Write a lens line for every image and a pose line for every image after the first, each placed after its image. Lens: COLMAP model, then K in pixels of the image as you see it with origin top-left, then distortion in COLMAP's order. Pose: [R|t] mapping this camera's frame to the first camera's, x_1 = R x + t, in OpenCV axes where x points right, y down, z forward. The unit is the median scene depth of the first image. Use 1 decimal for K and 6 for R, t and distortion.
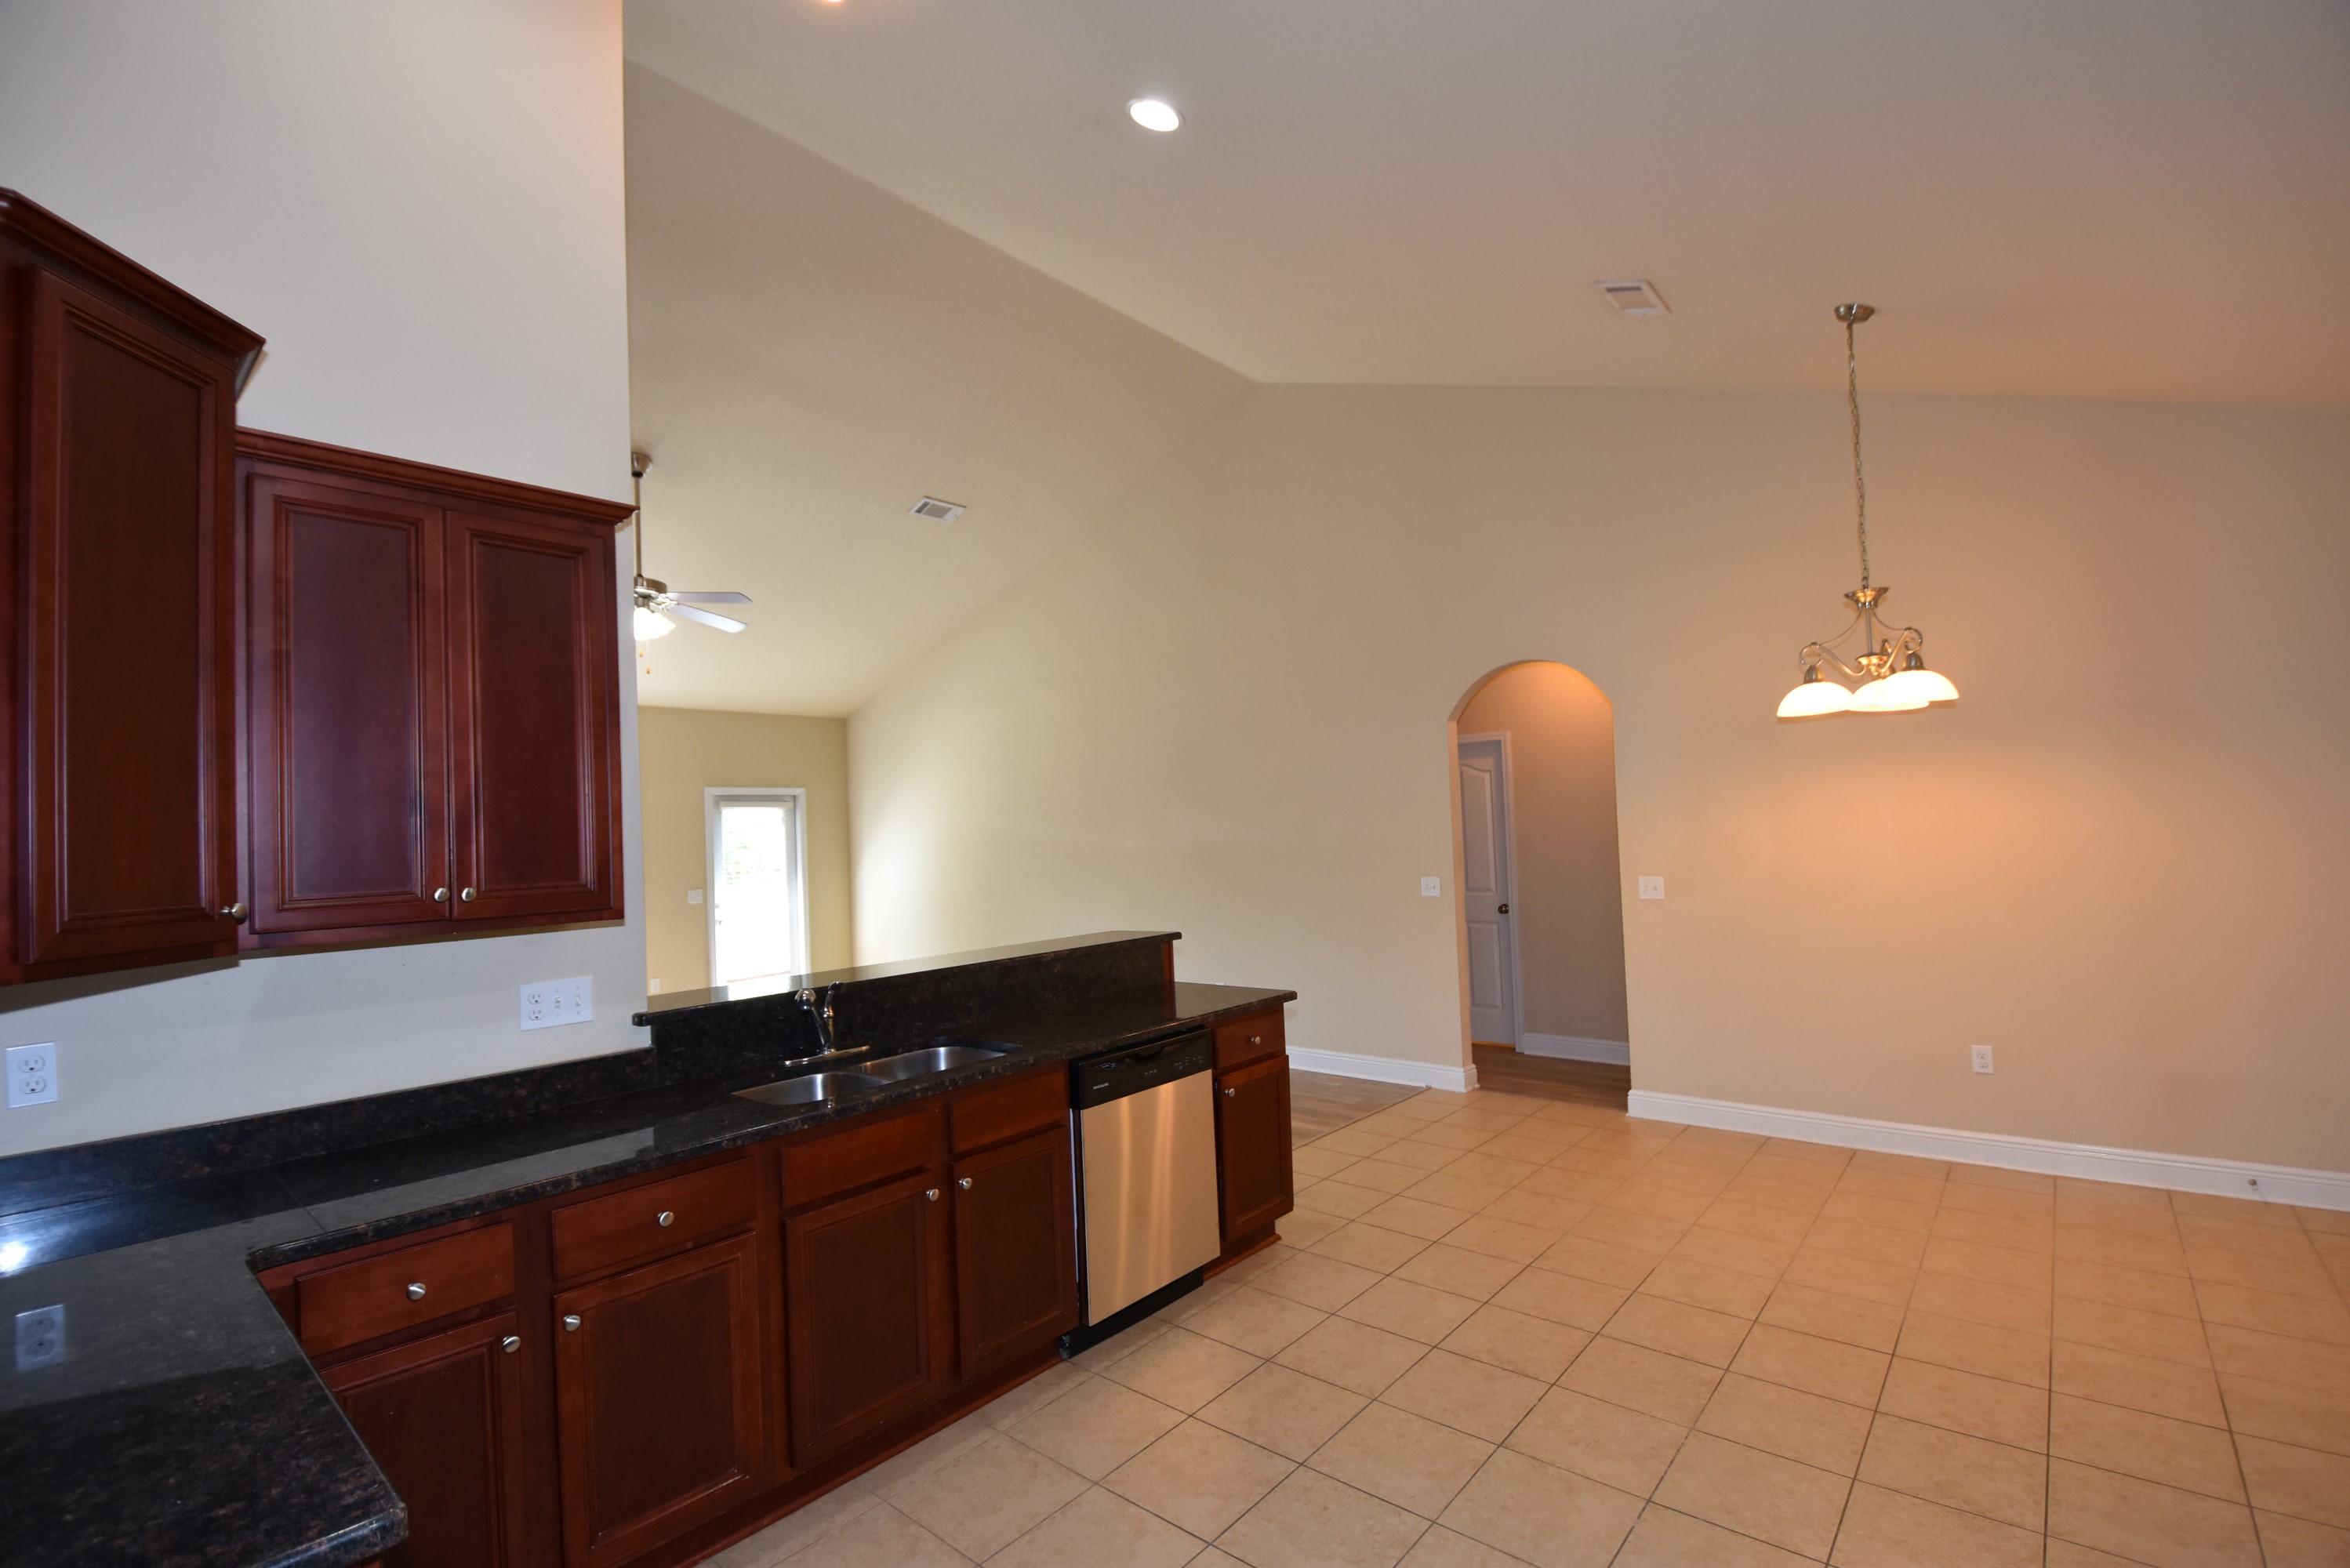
lens RADIAL K [[1026.3, 0, 1182.3], [0, 1026.3, 803.9], [0, 0, 1]] dist [0.011162, -0.016027]
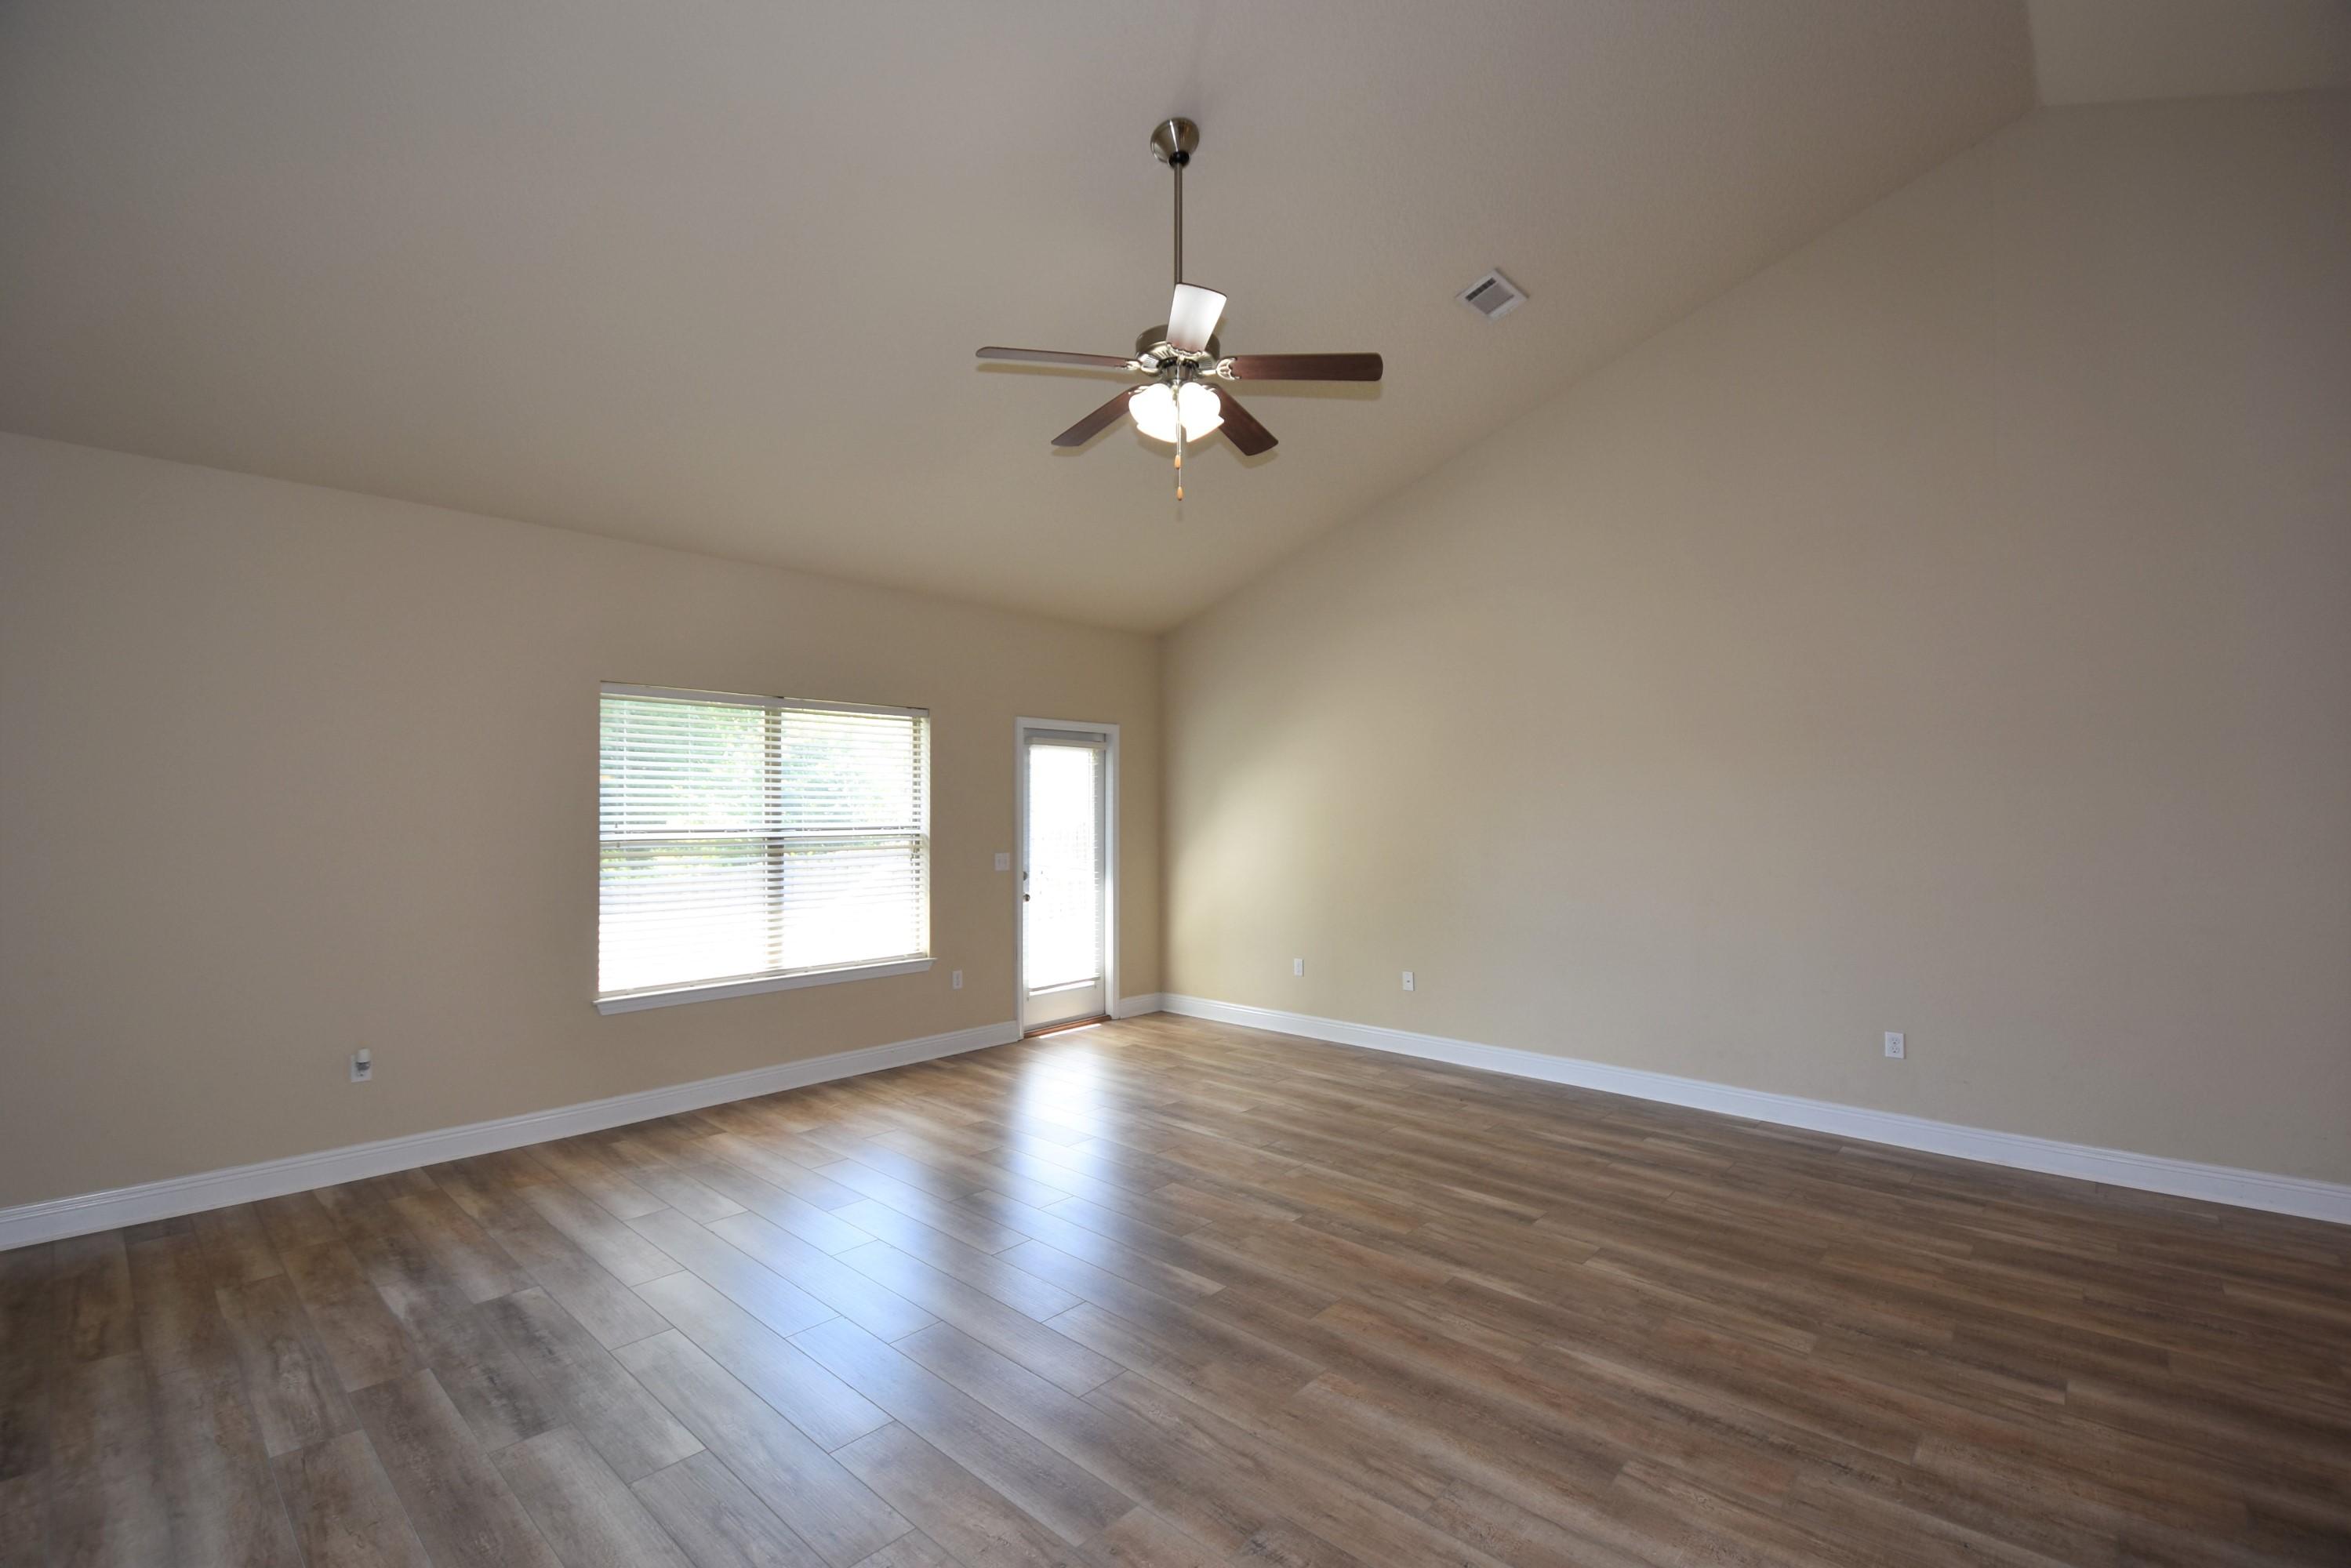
lens RADIAL K [[1023.8, 0, 1177.0], [0, 1023.8, 808.4], [0, 0, 1]] dist [0.011498, -0.019720]
pose [[0.998603, 0.042810, -0.030959, -0.770872], [-0.041811, 0.998605, 0.032245, 0.052477], [0.032296, -0.030906, 0.999000, 0.616119]]
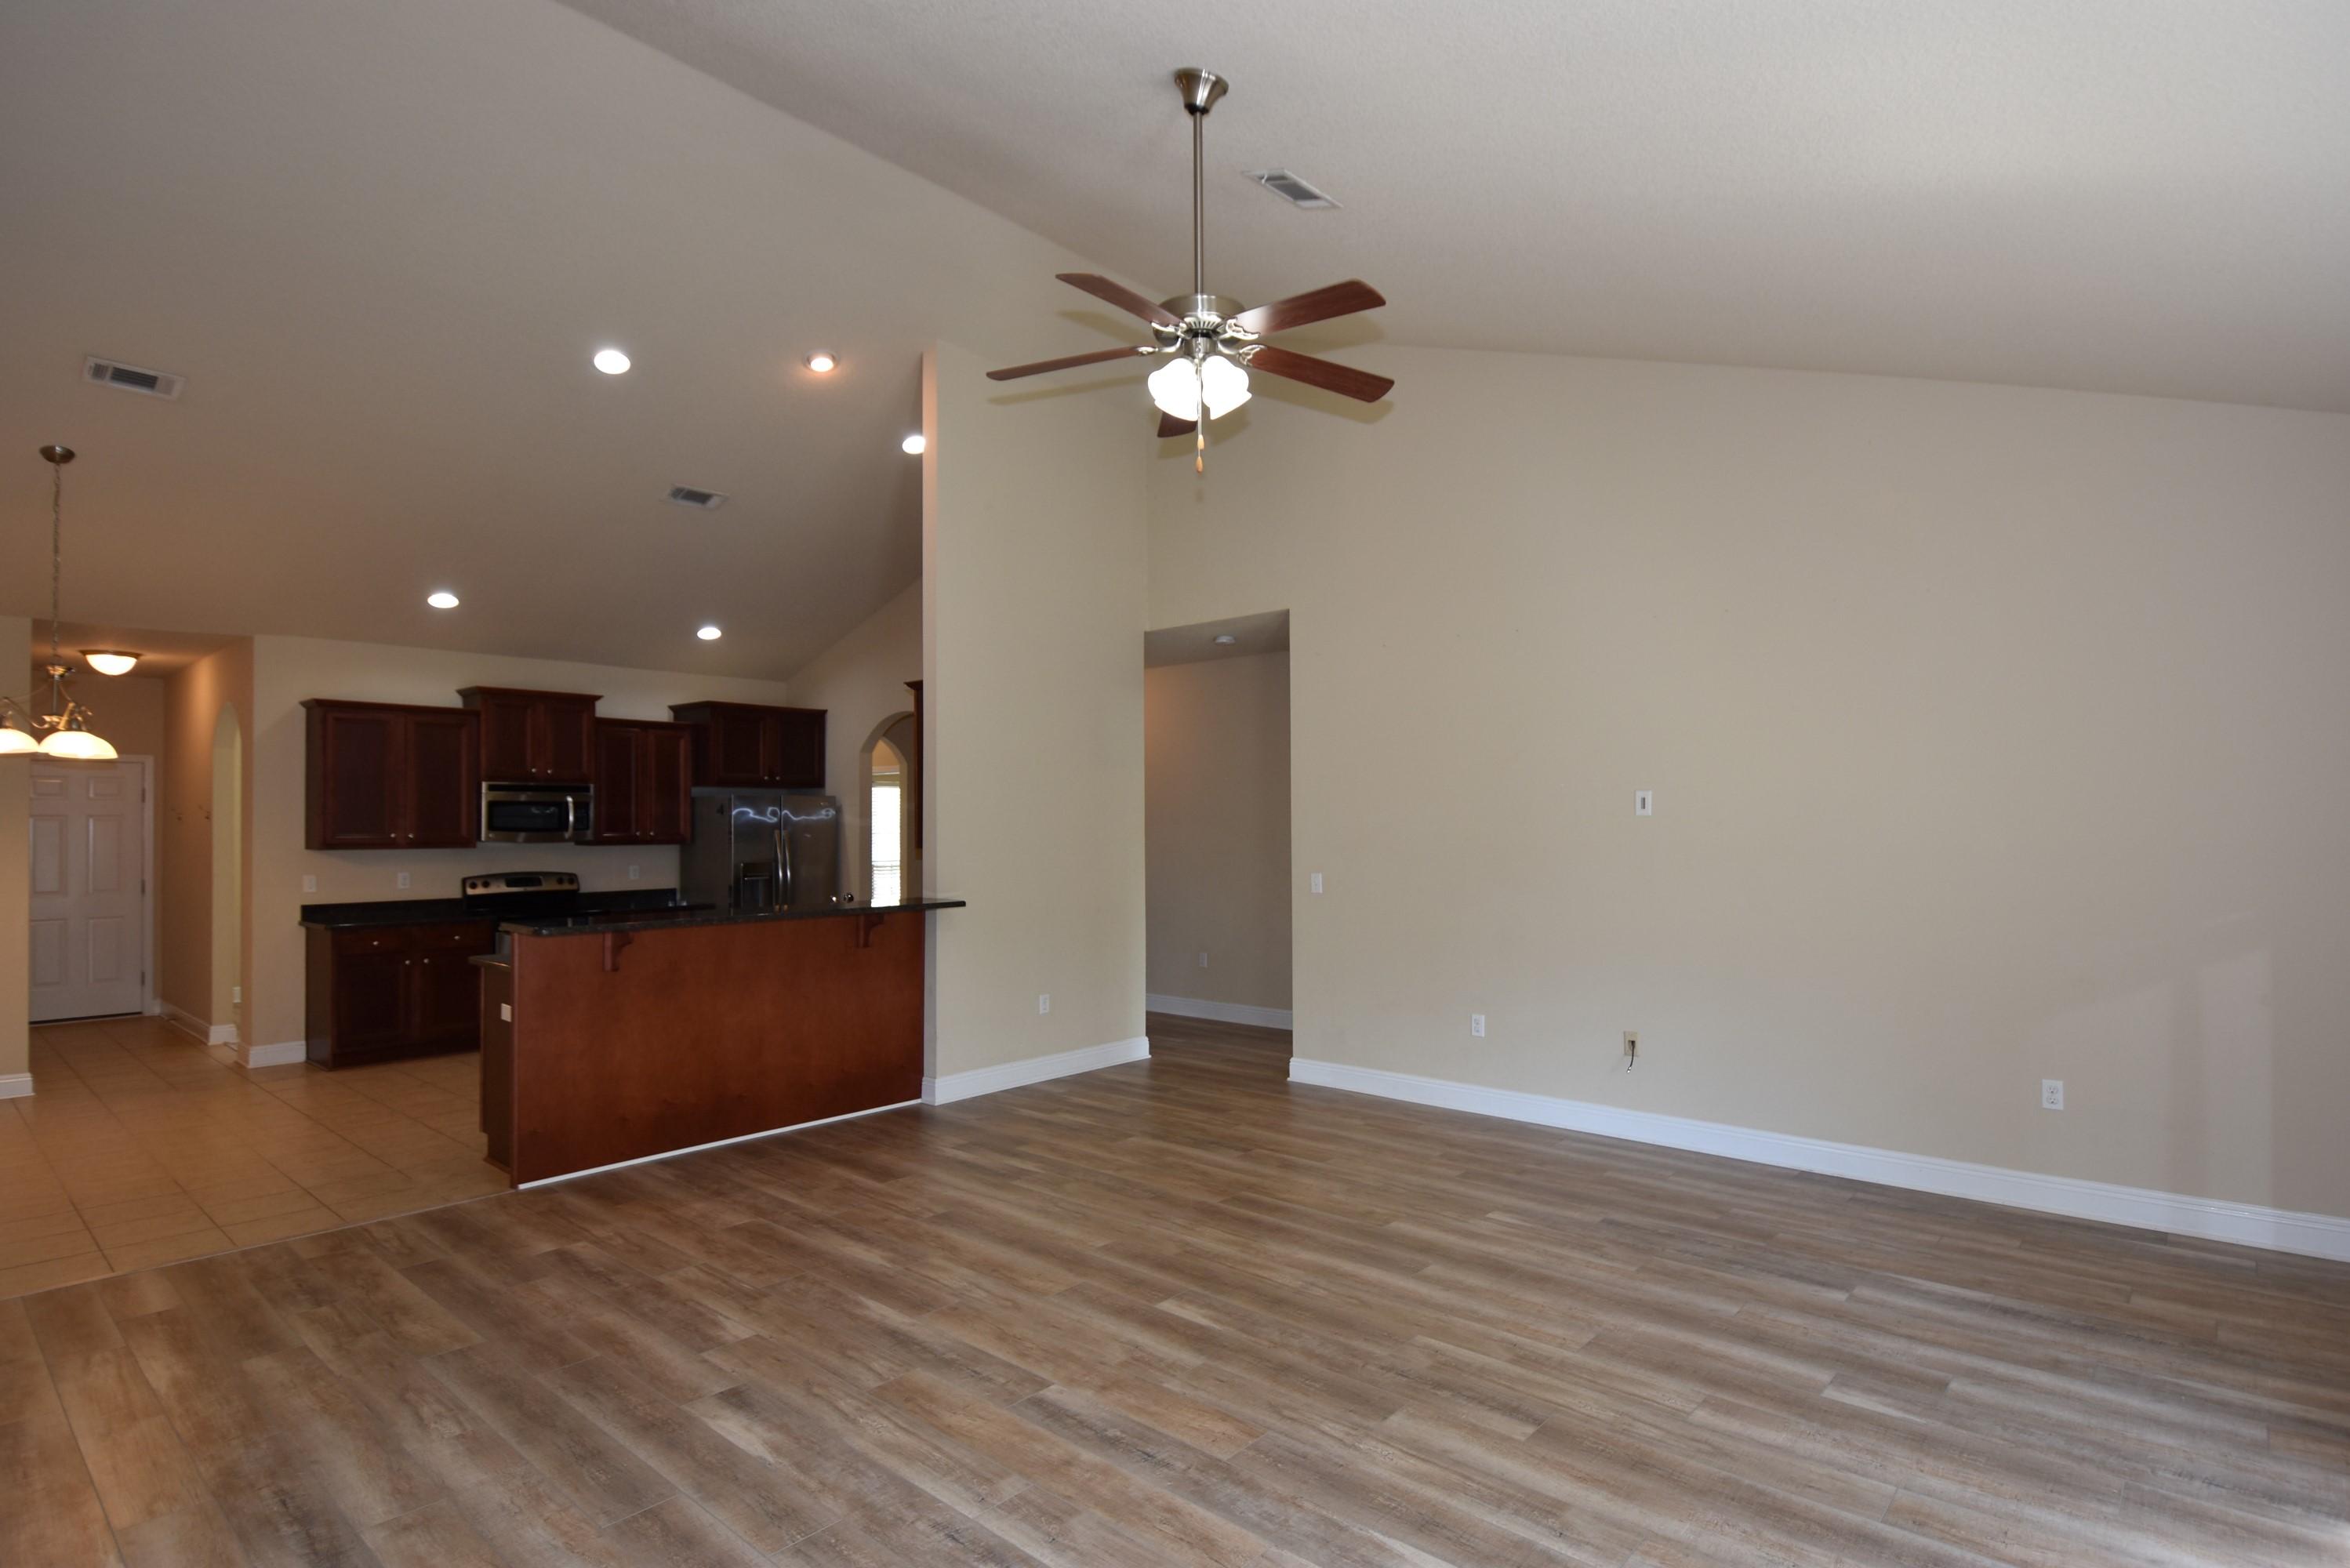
lens RADIAL K [[1184.4, 0, 1179.6], [0, 1184.4, 808.4], [0, 0, 1]] dist [0.024735, -0.029496]
pose [[-0.998740, 0.047298, 0.016751, -0.795986], [0.046550, 0.998010, -0.042534, 0.107479], [-0.018730, -0.041700, -0.998955, 2.484567]]
